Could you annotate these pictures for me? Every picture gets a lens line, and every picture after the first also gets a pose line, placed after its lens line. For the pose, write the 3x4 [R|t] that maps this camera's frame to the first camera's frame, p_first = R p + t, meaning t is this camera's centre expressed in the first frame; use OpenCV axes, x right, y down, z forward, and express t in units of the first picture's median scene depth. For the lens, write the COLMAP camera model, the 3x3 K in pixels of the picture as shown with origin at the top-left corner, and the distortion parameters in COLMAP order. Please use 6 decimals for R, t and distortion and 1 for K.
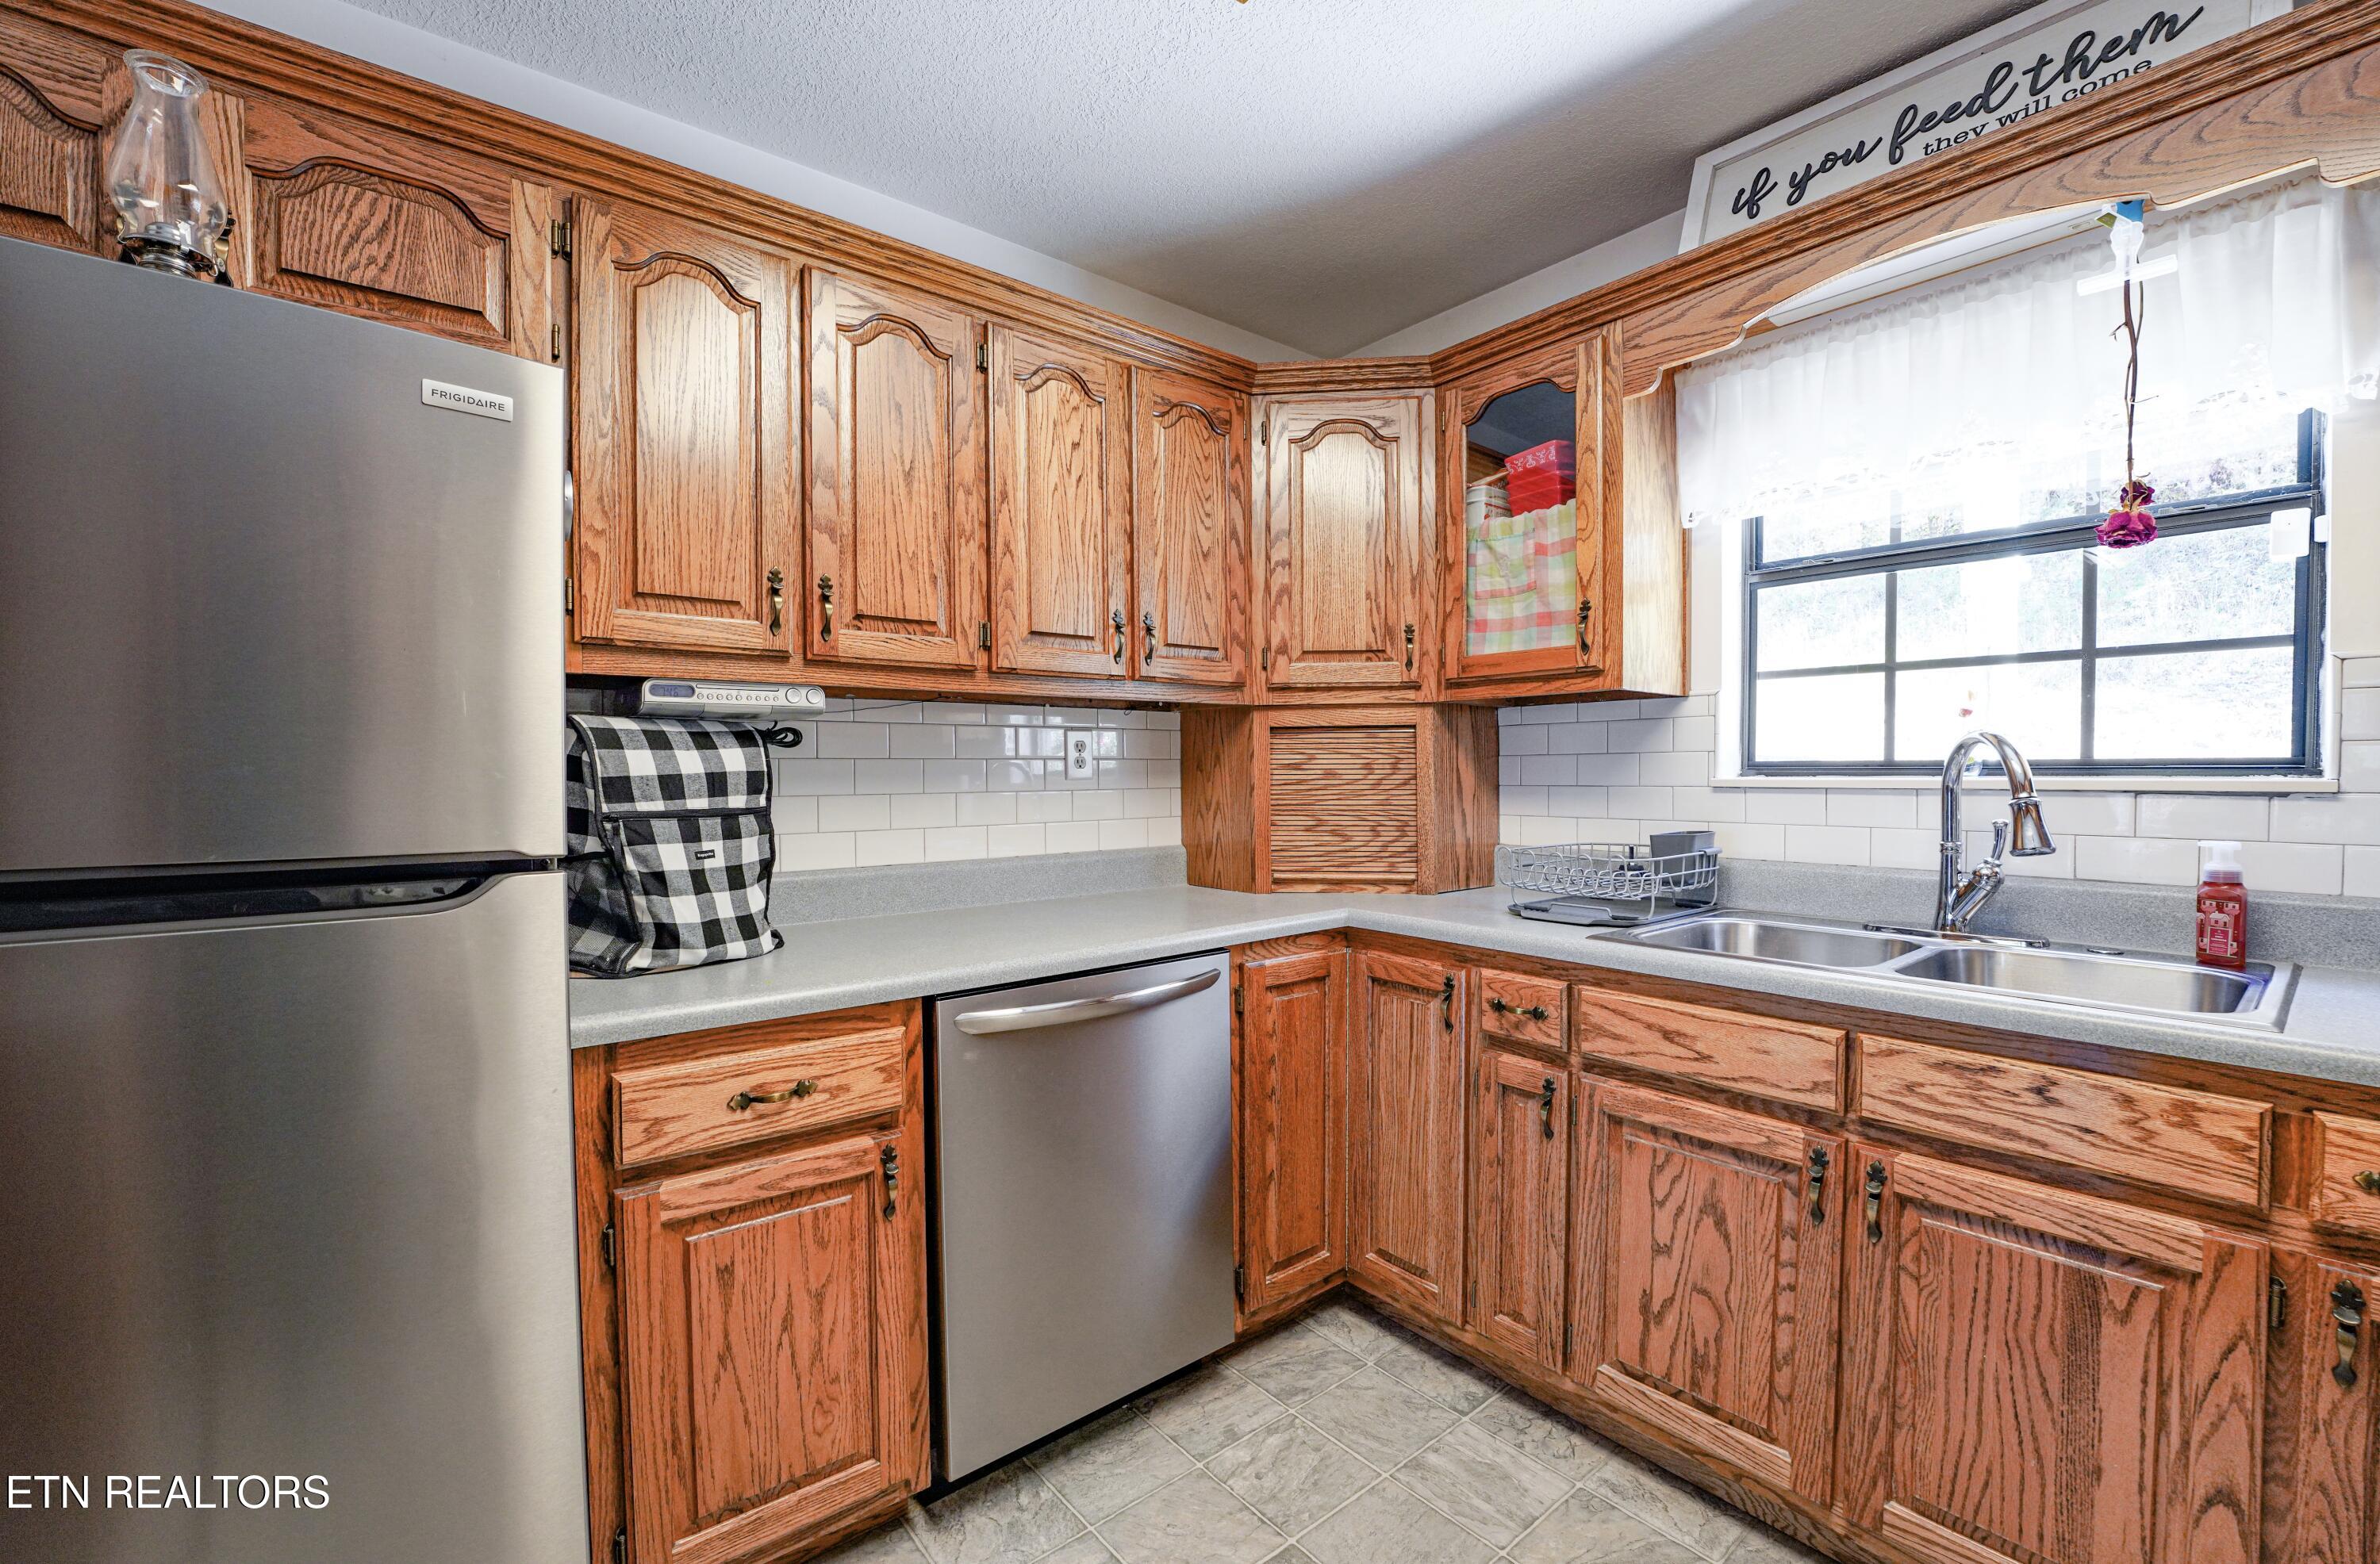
lens RADIAL K [[971.0, 0, 1191.9], [0, 971.0, 790.2], [0, 0, 1]] dist [-0.029802, 0.003323]
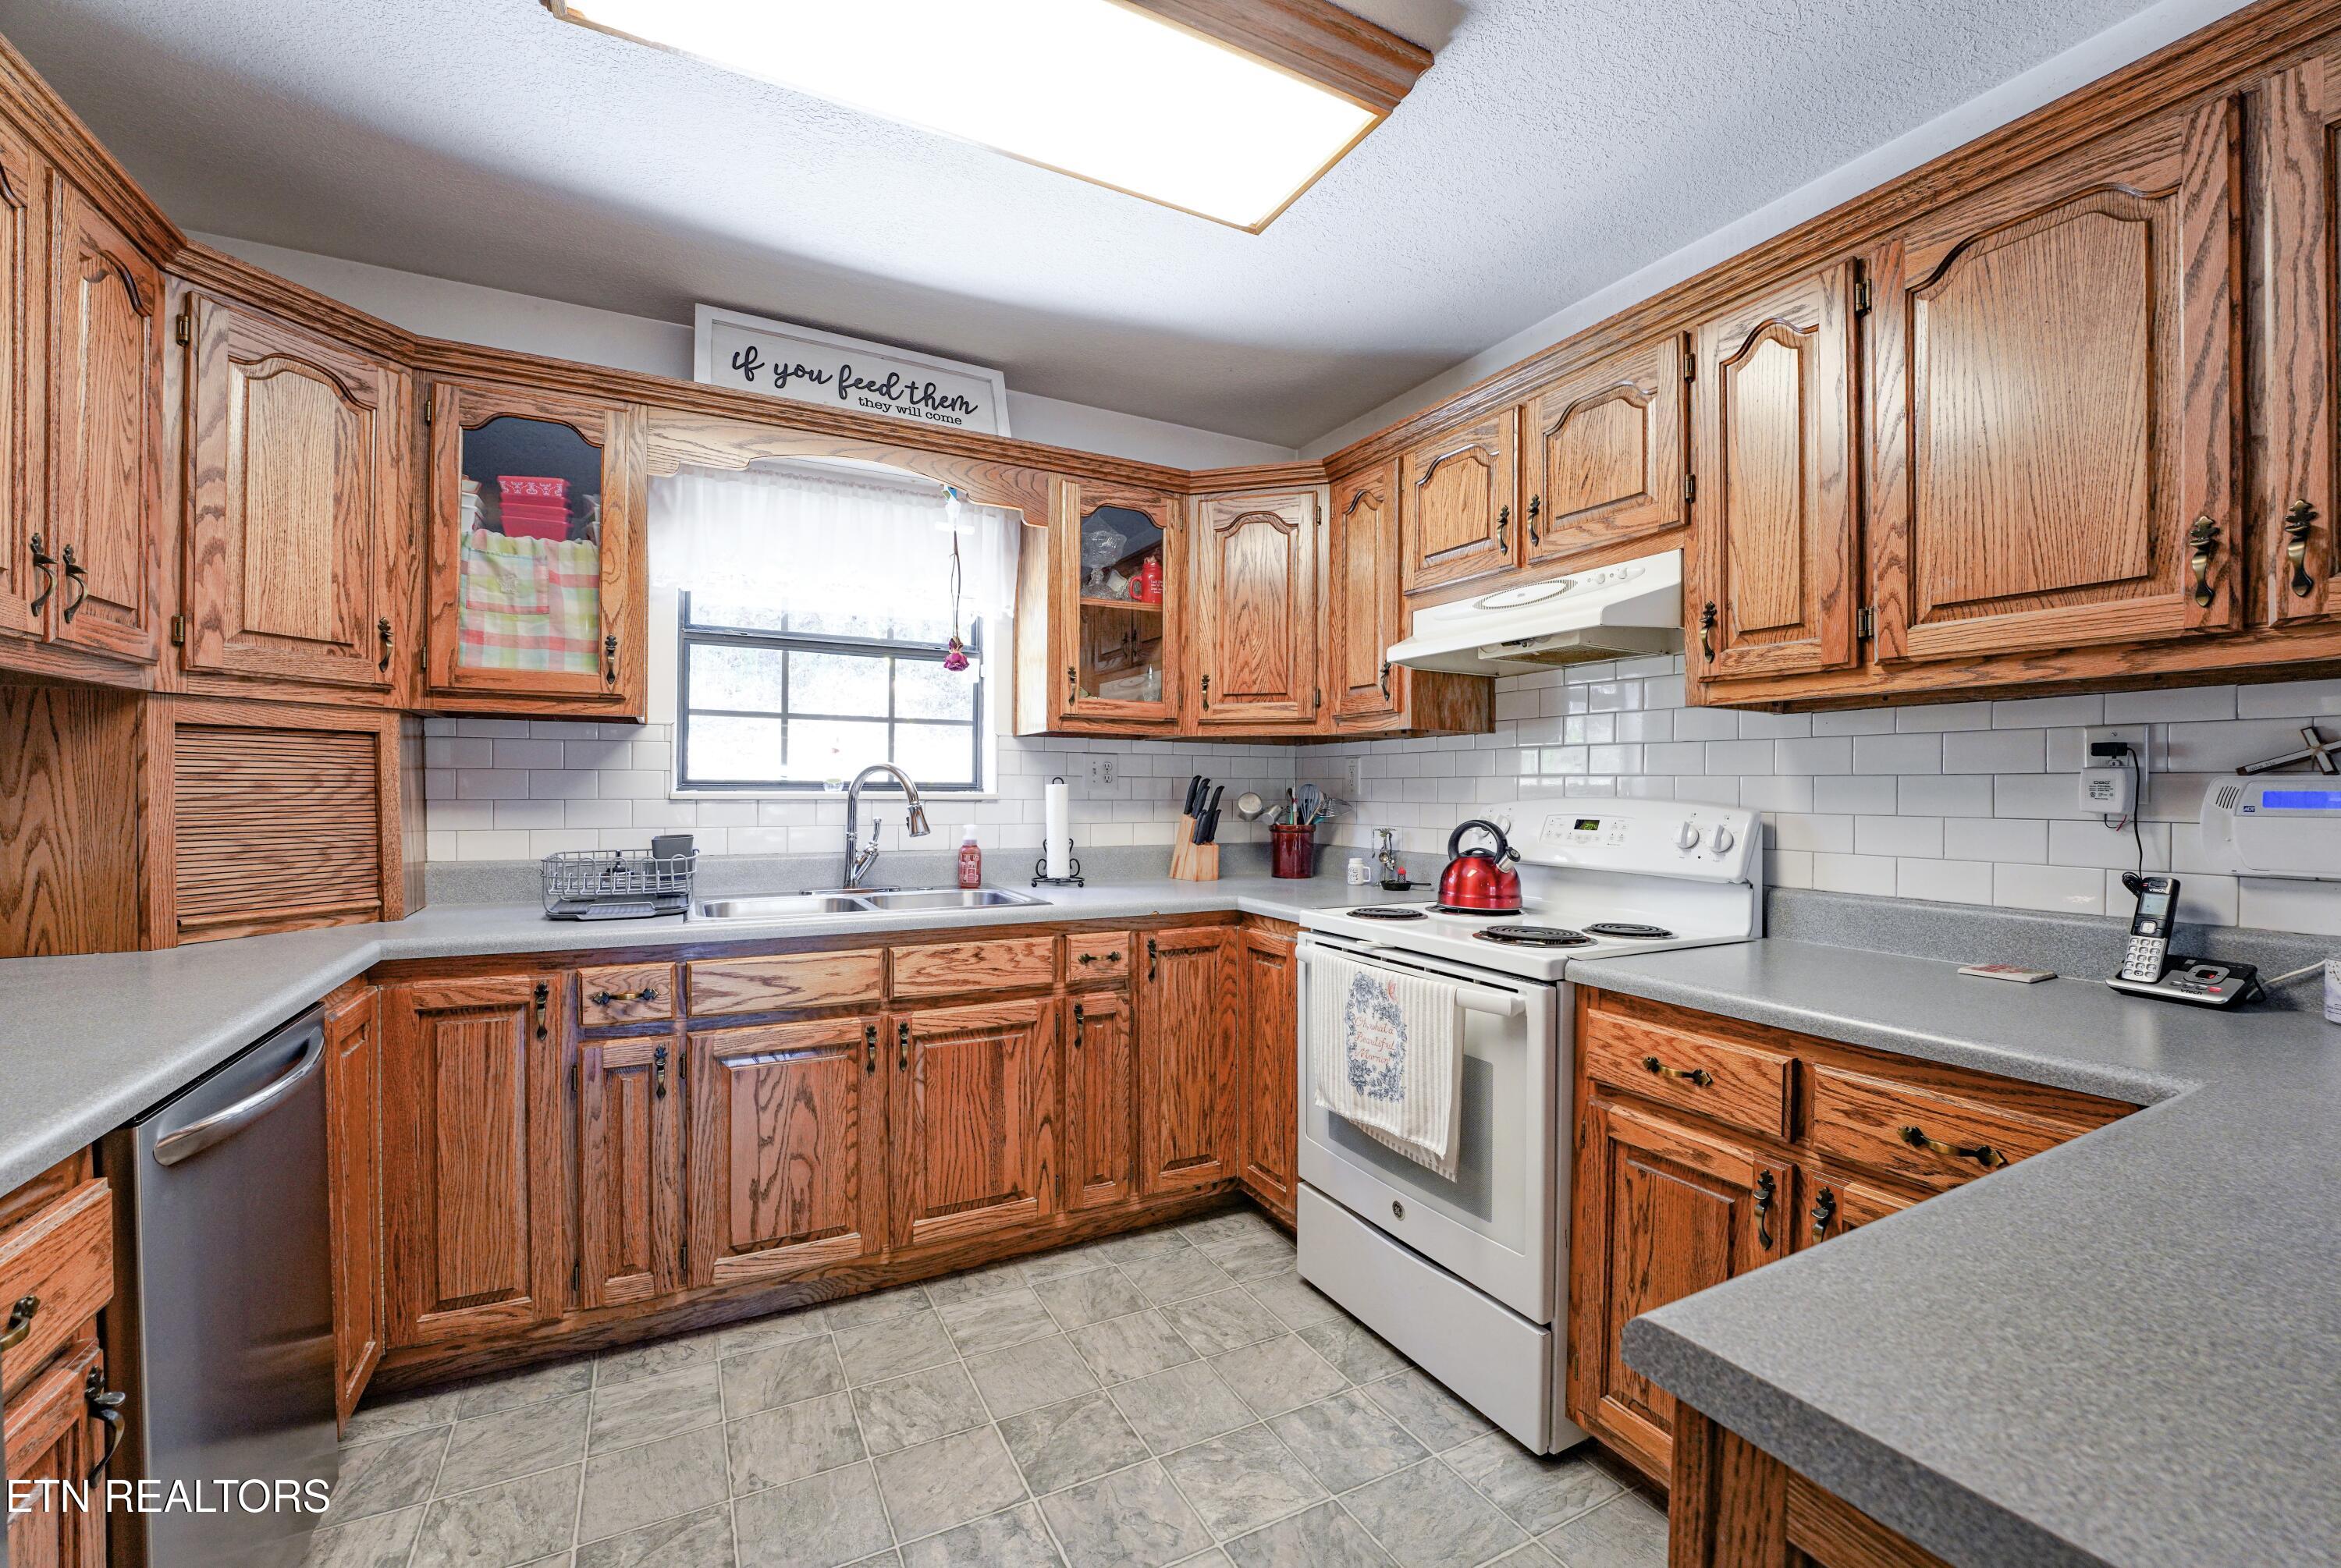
lens RADIAL K [[968.3, 0, 1170.5], [0, 968.3, 784.0], [0, 0, 1]] dist [-0.020032, 0.000213]
pose [[0.200846, 0.009927, 0.979573, -0.624604], [0.010831, 0.999865, -0.012354, -0.001086], [-0.979563, 0.013091, 0.200711, 0.141456]]
